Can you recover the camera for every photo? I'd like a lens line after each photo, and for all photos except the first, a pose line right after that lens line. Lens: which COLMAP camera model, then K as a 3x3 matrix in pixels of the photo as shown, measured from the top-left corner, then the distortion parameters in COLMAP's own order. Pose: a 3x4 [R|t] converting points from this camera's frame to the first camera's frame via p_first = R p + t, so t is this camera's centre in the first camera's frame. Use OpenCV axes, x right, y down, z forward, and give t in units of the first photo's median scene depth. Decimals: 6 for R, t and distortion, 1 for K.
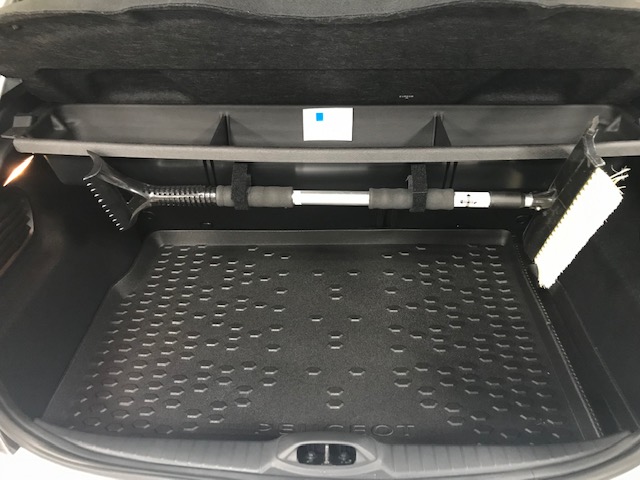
lens RADIAL K [[531.3, 0, 319.6], [0, 531.3, 240.8], [0, 0, 1]] dist [0.030449, -0.058795]
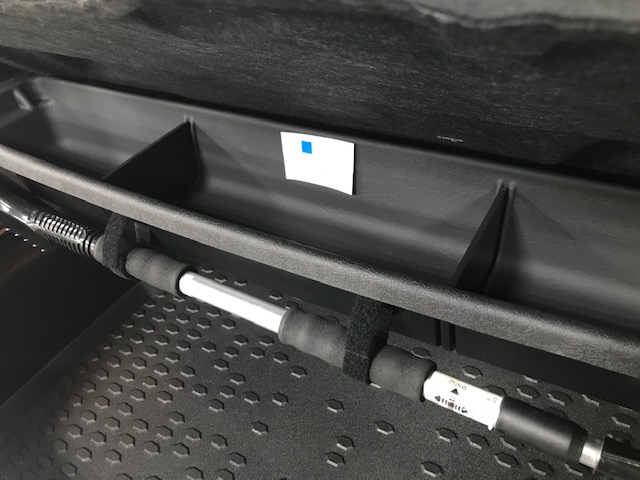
lens RADIAL K [[531.3, 0, 320.7], [0, 531.3, 238.9], [0, 0, 1]] dist [0.030449, -0.058795]
pose [[0.872805, 0.246872, -0.421029, 0.294688], [-0.210235, 0.968676, 0.132163, -0.215513], [0.440469, -0.026838, 0.897367, 0.461656]]
